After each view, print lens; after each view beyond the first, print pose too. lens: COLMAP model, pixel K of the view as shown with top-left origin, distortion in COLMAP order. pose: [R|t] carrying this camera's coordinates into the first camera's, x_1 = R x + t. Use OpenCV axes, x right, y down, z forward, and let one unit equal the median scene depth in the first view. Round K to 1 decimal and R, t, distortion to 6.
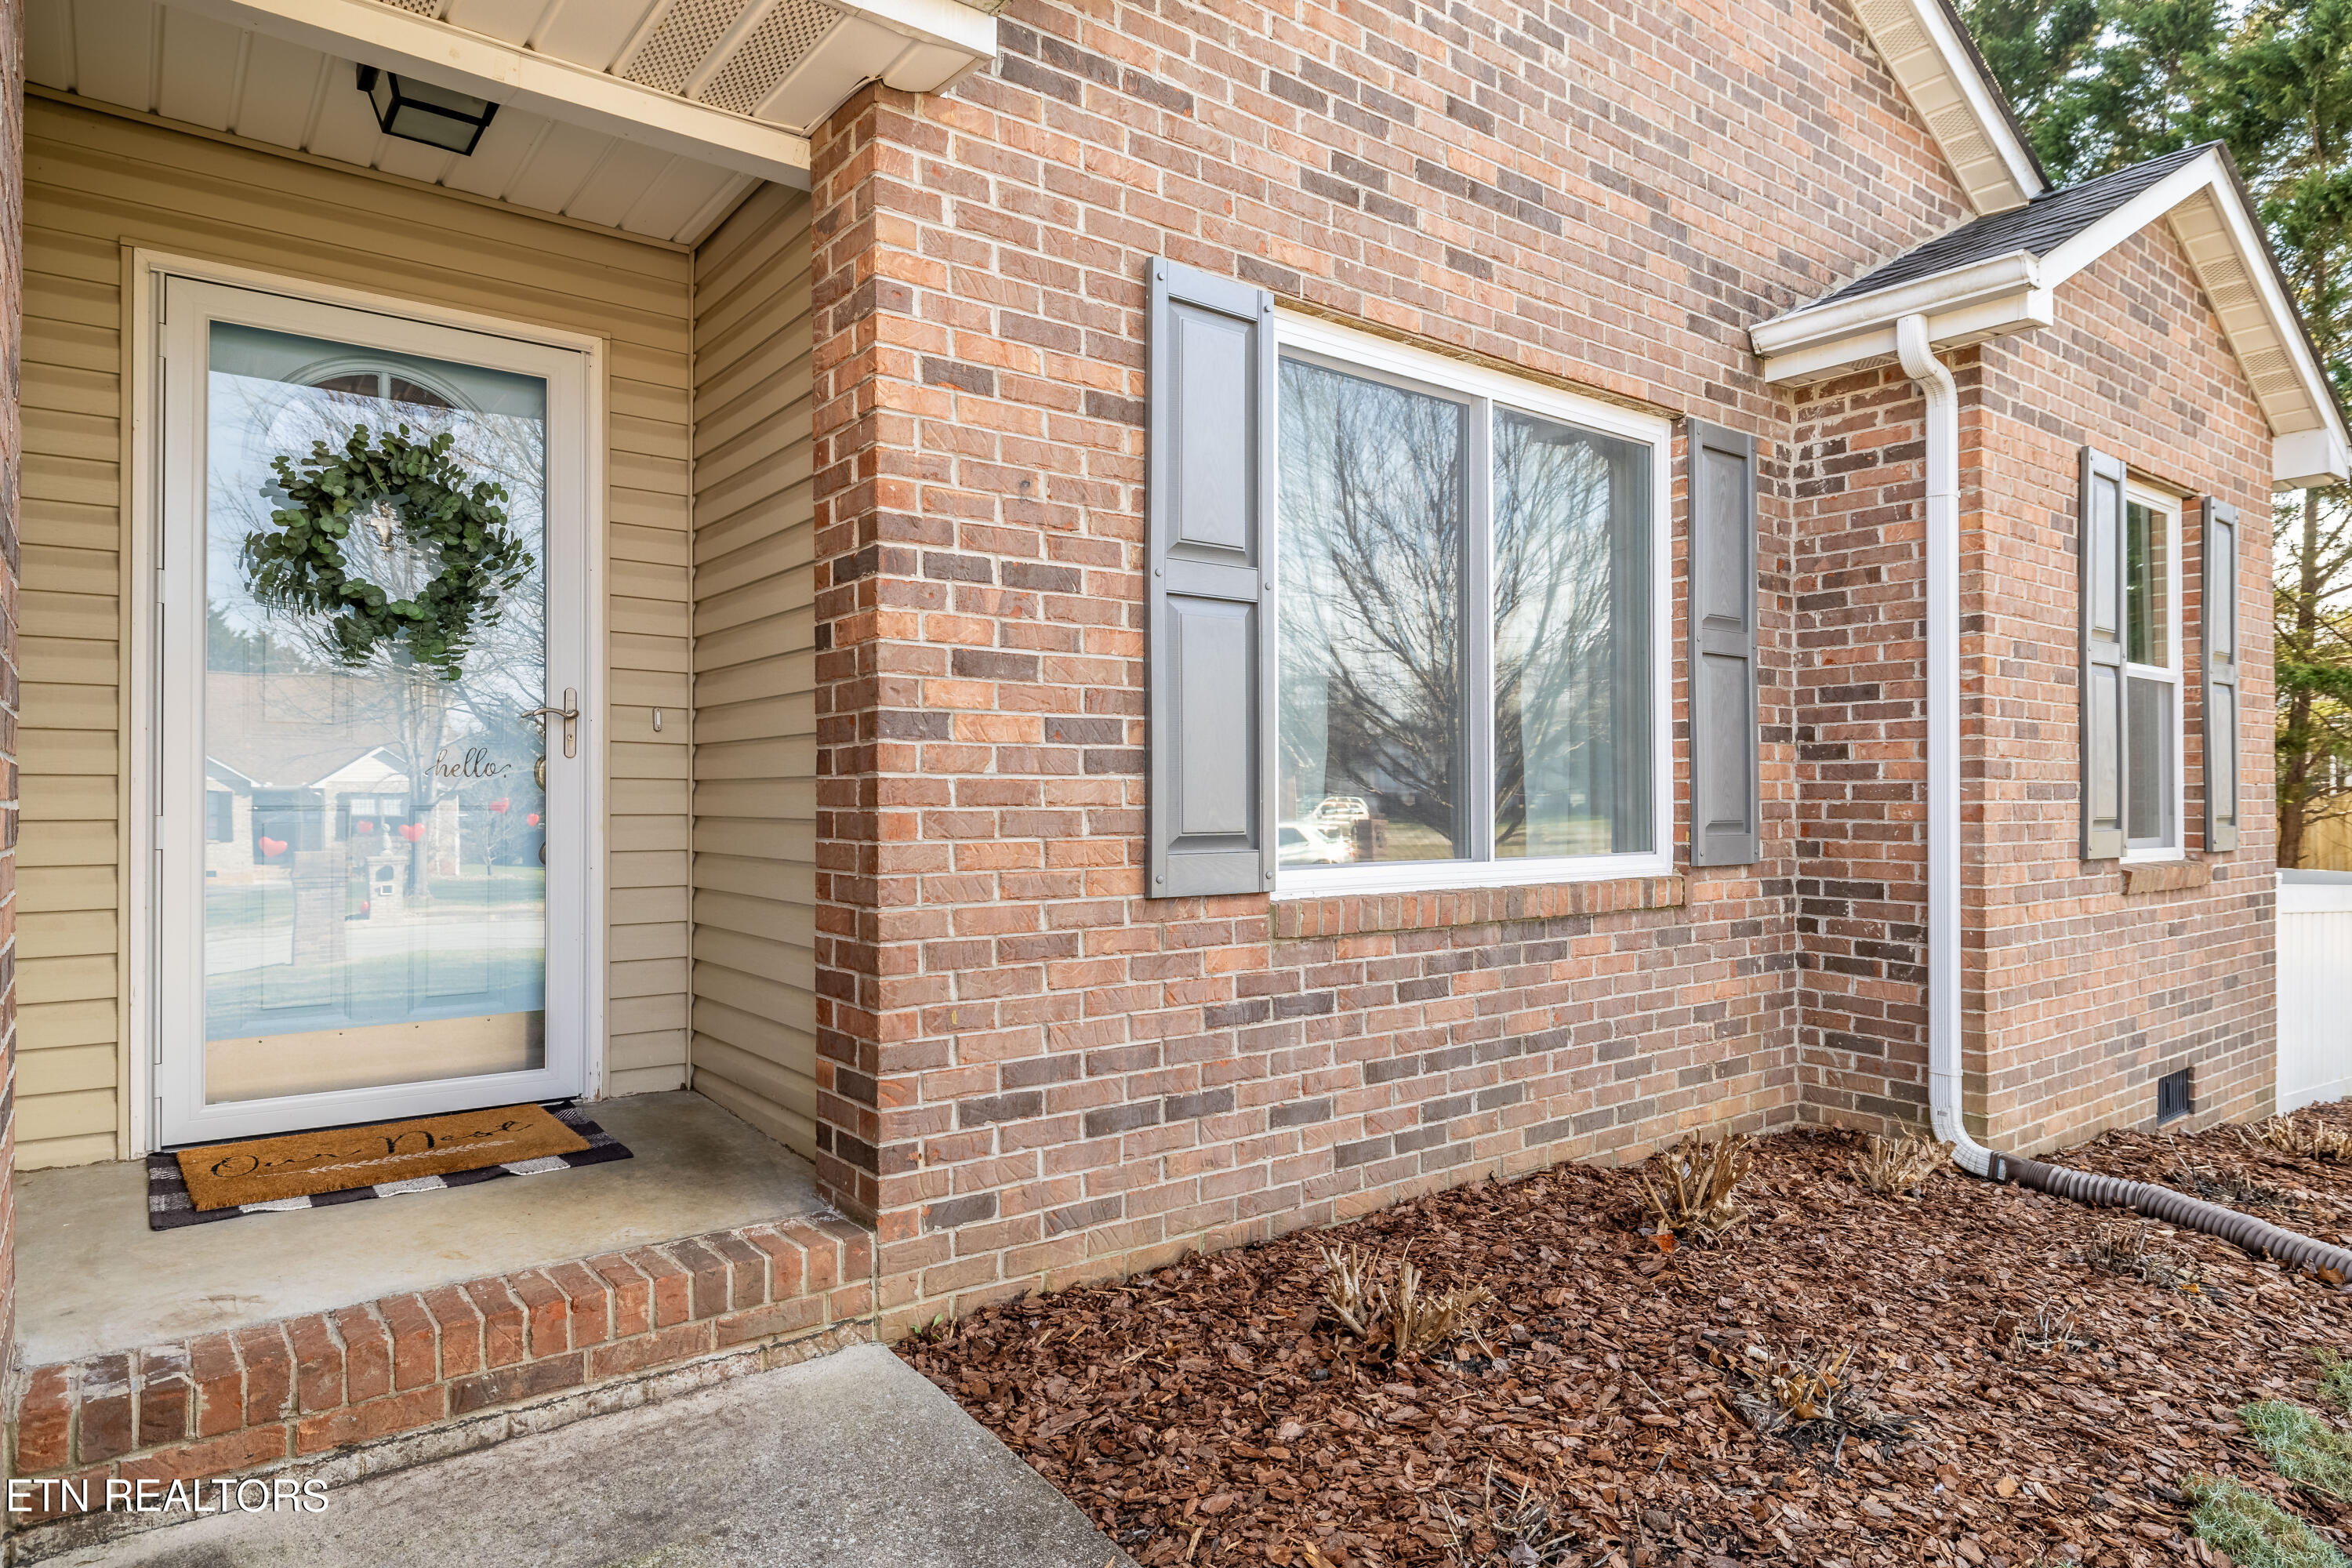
lens RADIAL K [[1377.5, 0, 1218.7], [0, 1377.5, 786.1], [0, 0, 1]] dist [0.004699, -0.000530]
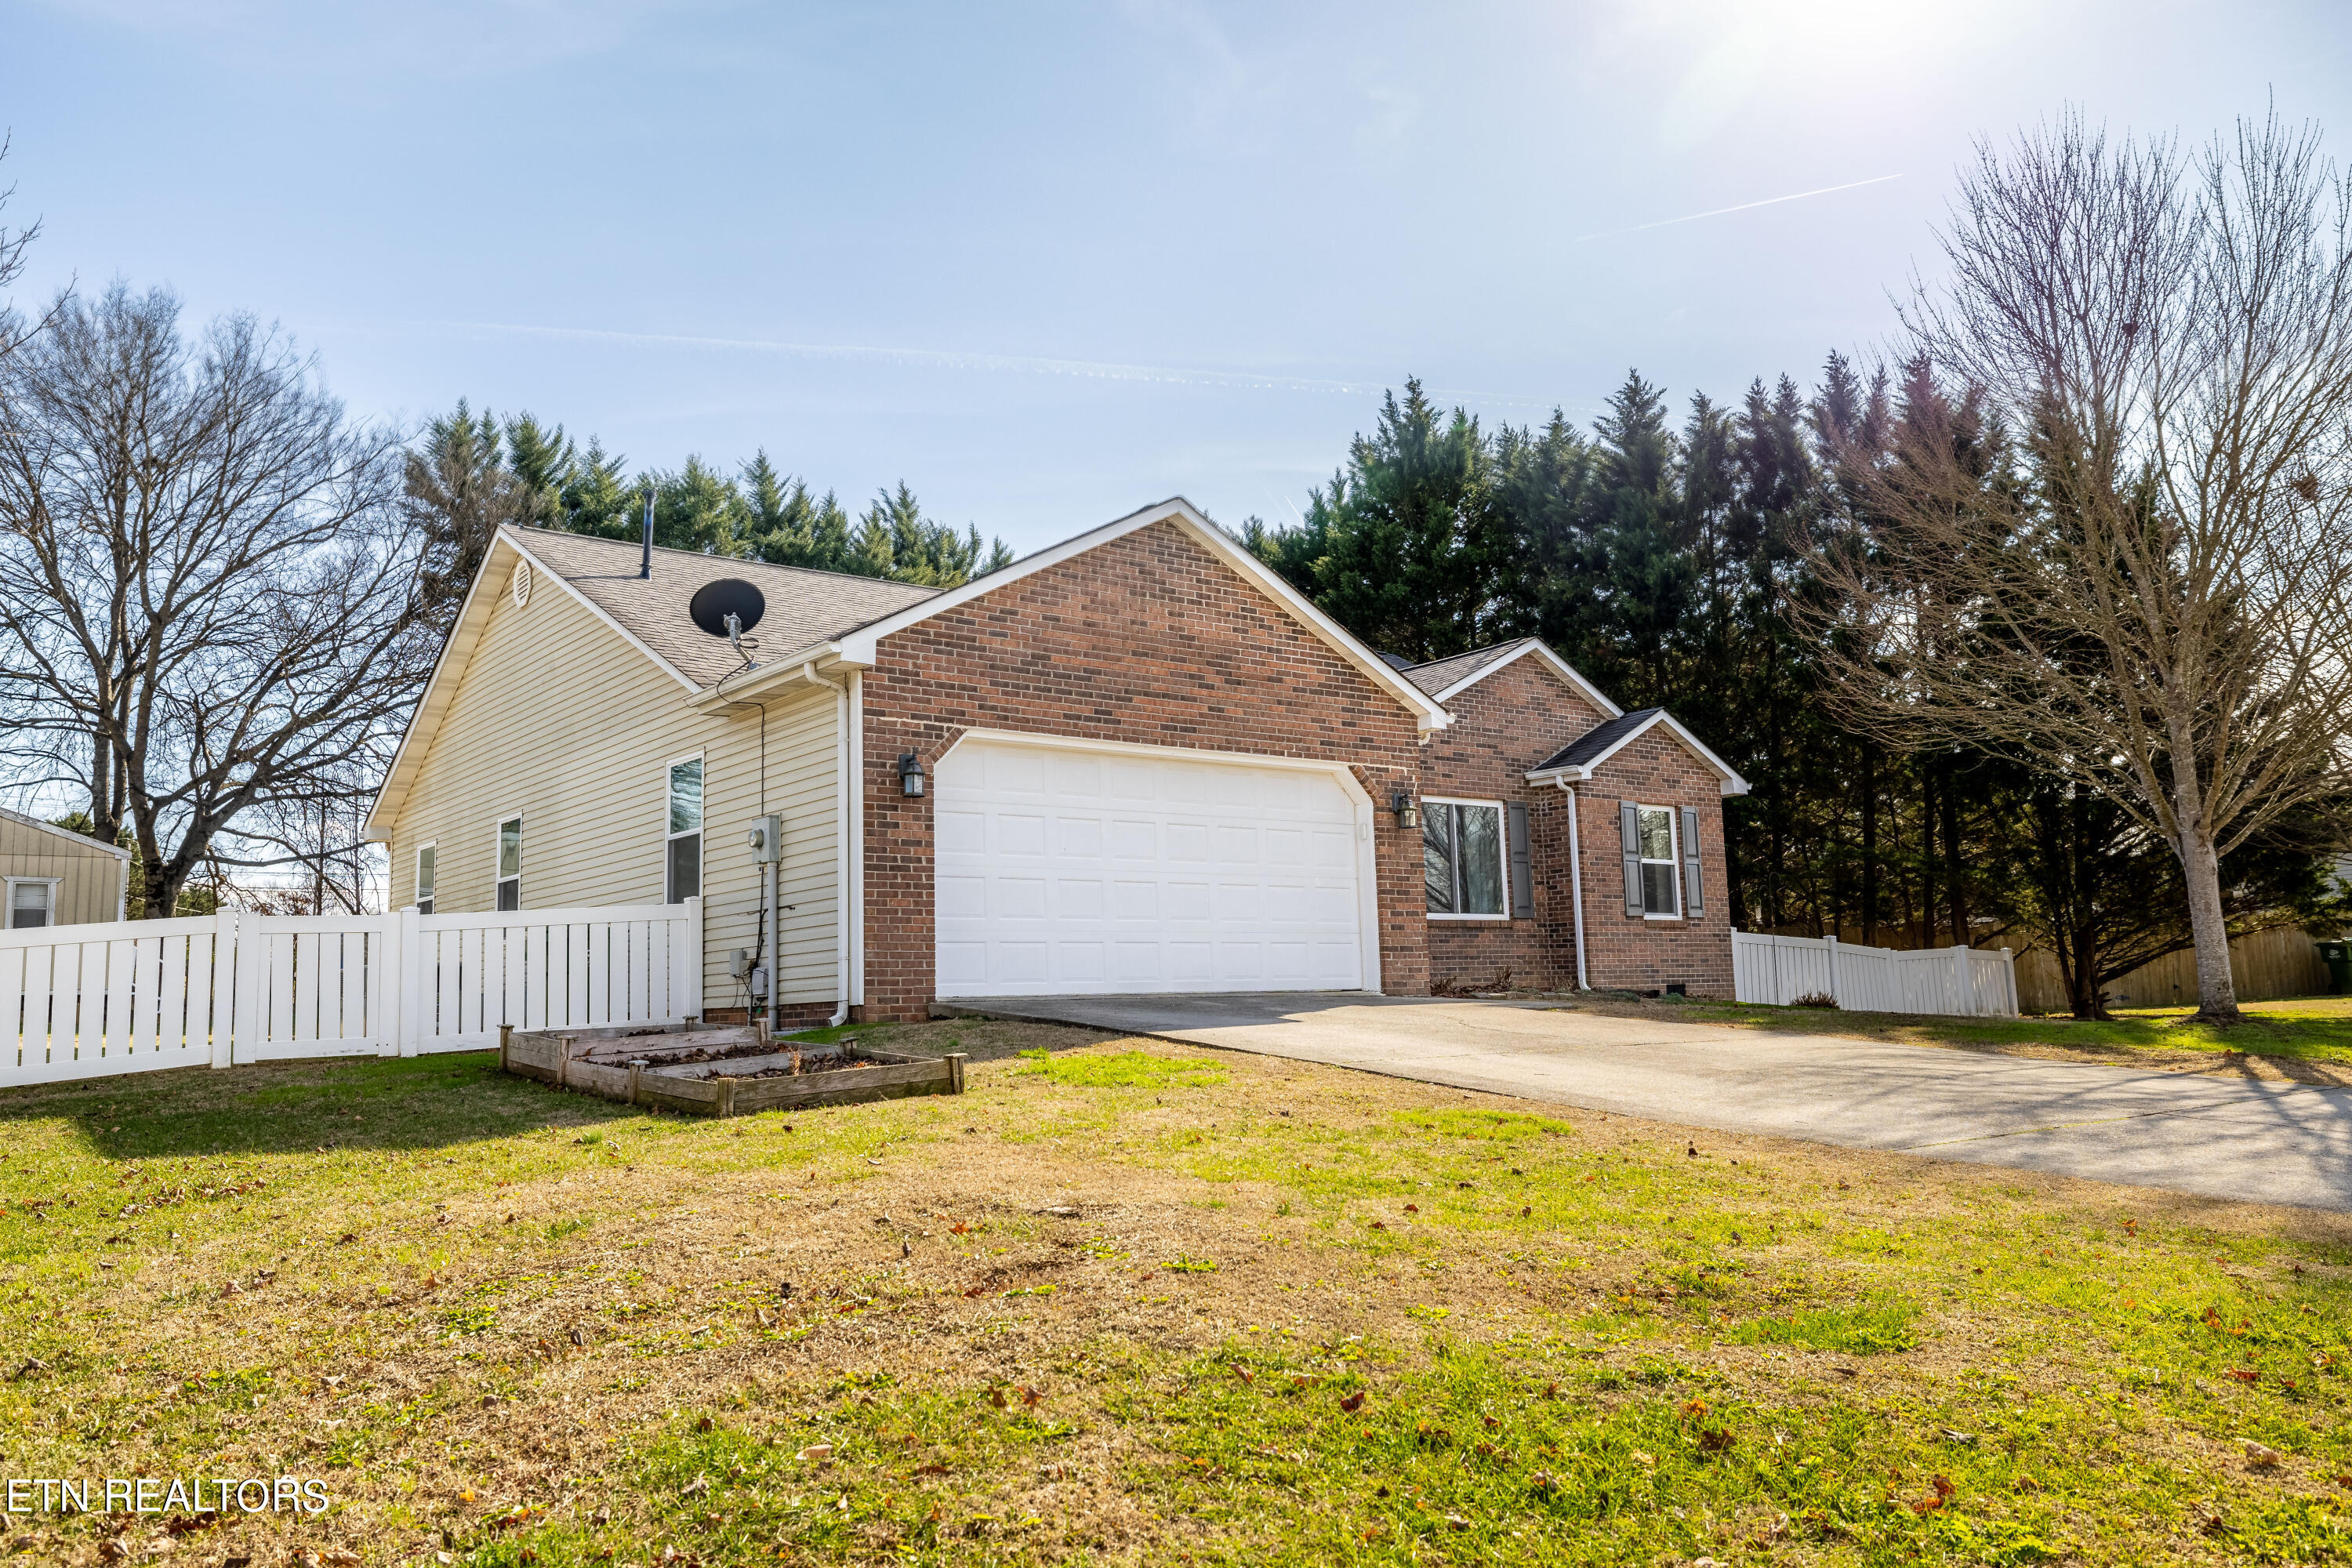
lens RADIAL K [[1777.5, 0, 1171.8], [0, 1777.5, 785.5], [0, 0, 1]] dist [-0.012005, -0.000644]
pose [[0.999559, -0.029601, 0.002528, -0.711514], [0.029688, 0.991995, -0.122736, 0.318610], [0.001125, 0.122757, 0.992436, -4.630104]]
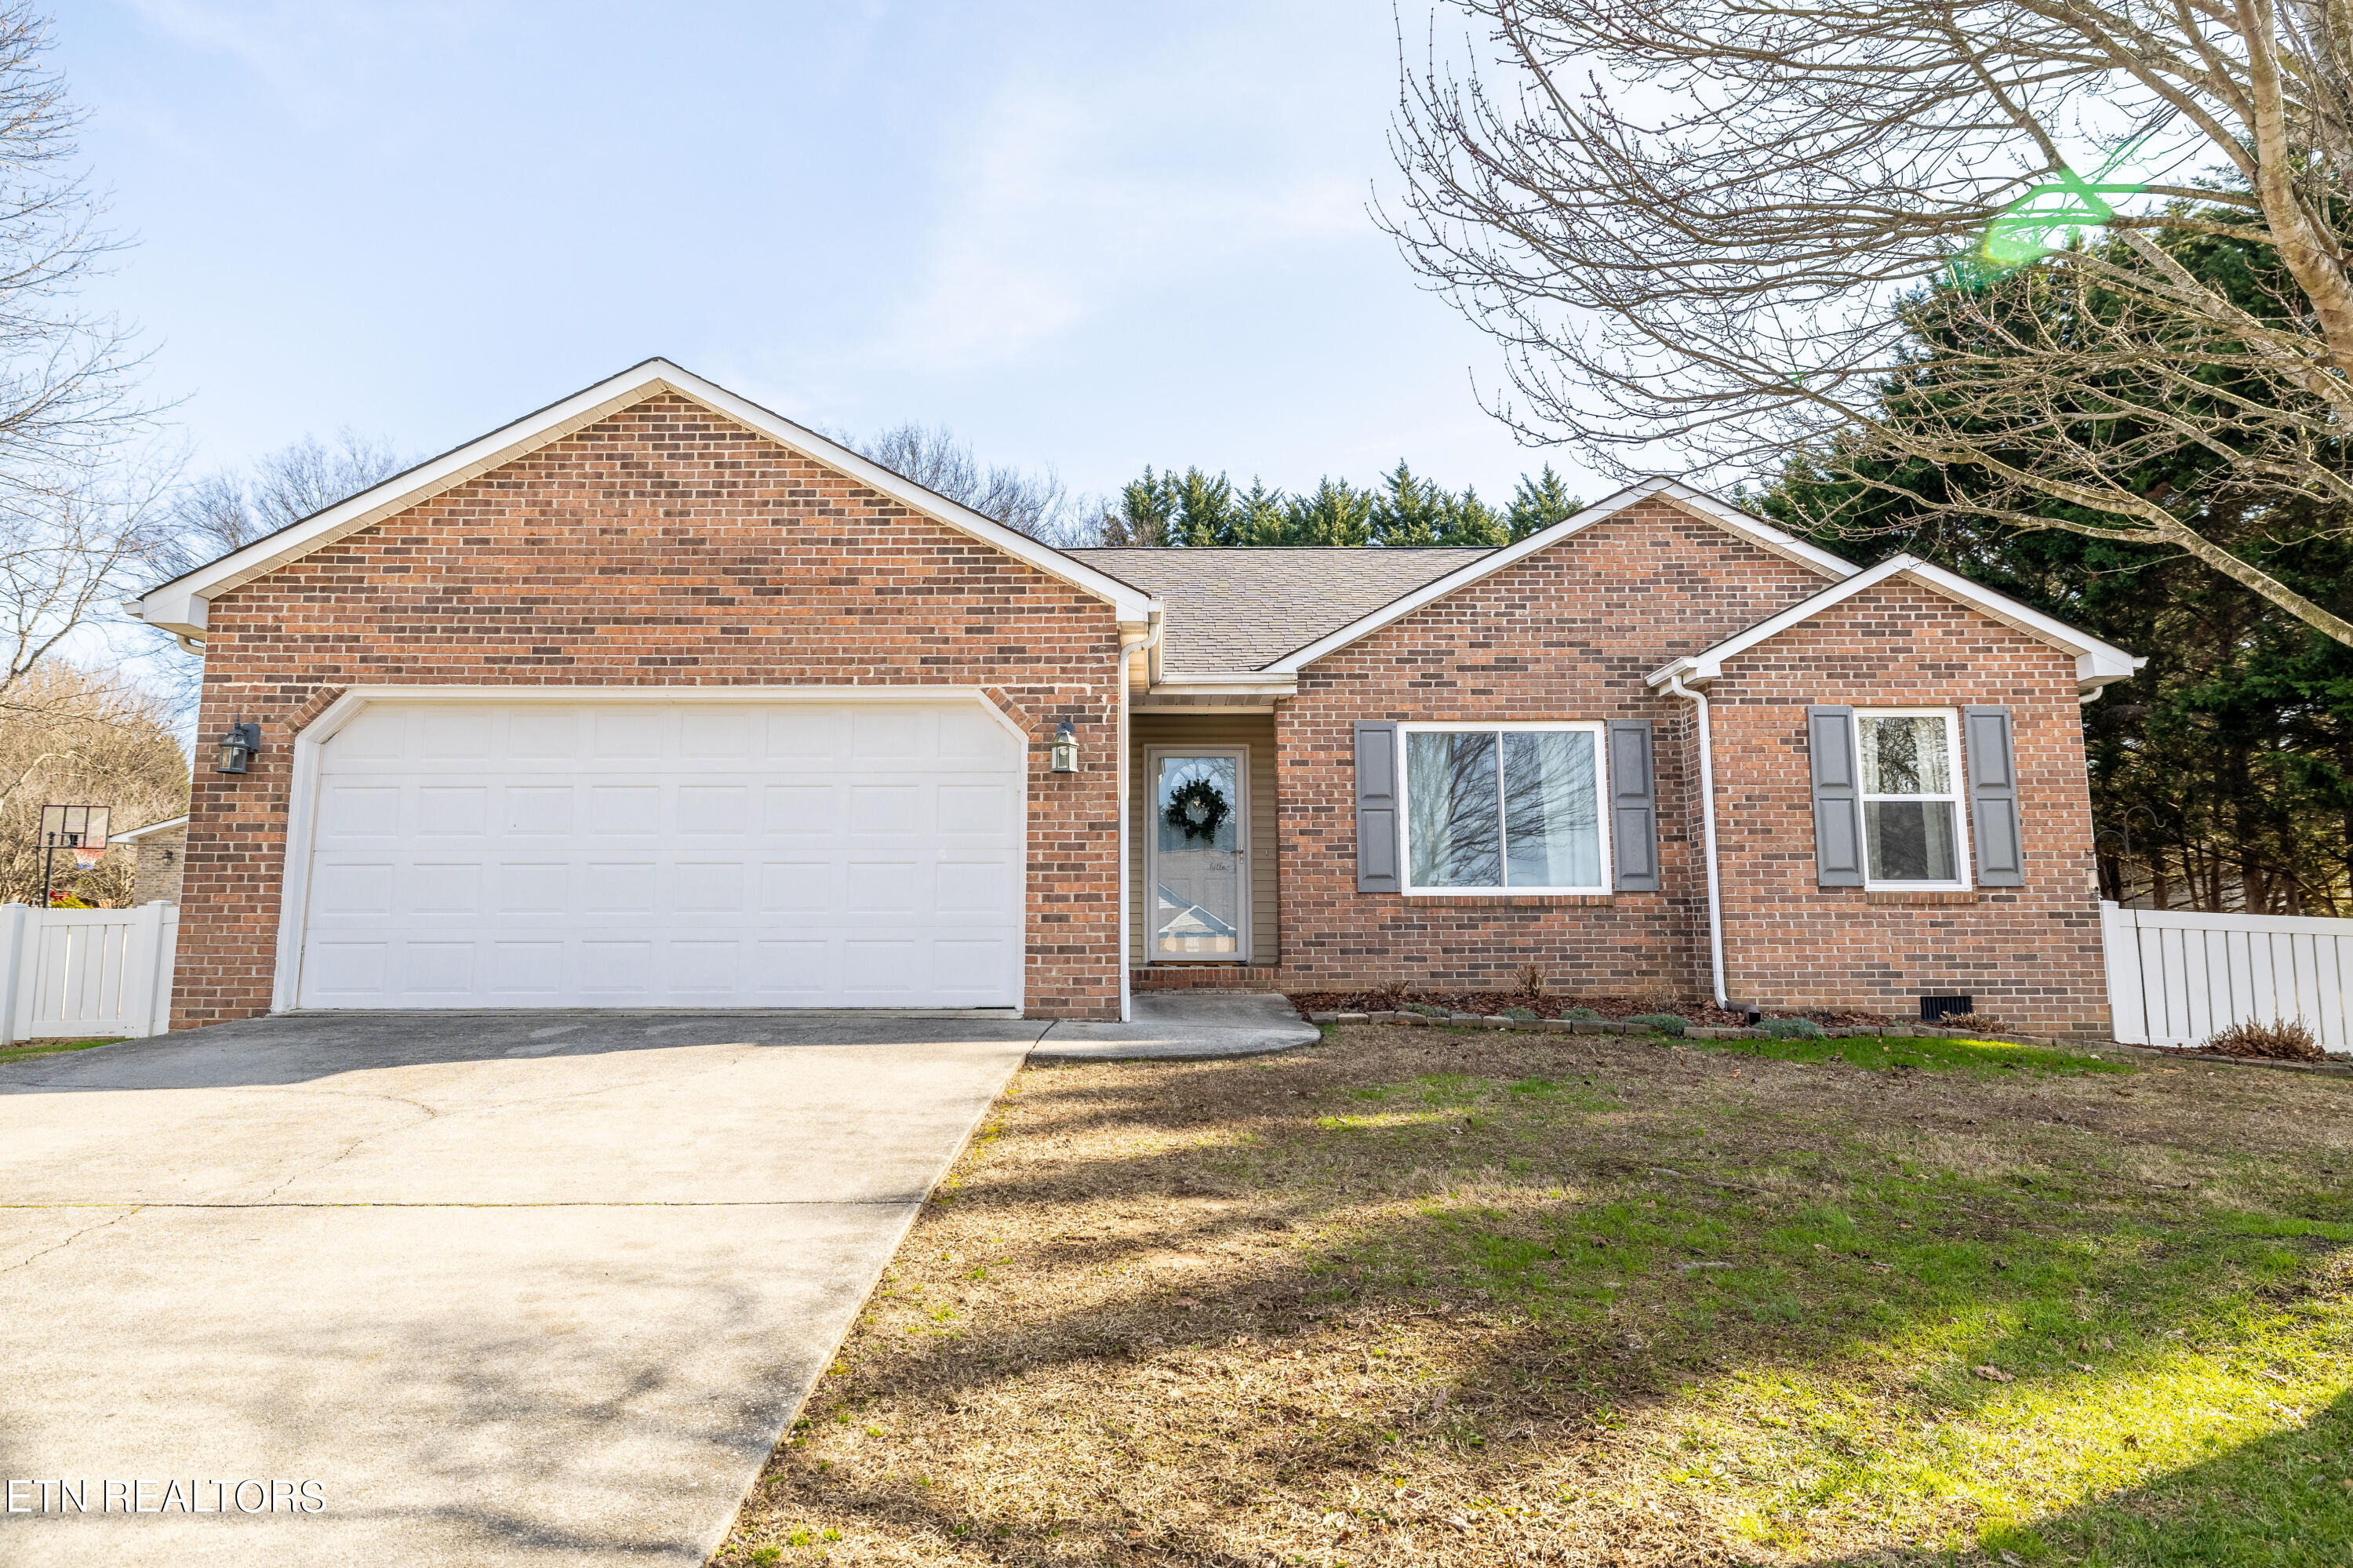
lens RADIAL K [[1378.2, 0, 1152.2], [0, 1378.2, 777.1], [0, 0, 1]] dist [0.004699, -0.000530]
pose [[0.782990, -0.084570, -0.616258, 1.508096], [0.006814, 0.991821, -0.127453, 0.200537], [0.621997, 0.095595, 0.777163, -1.859675]]
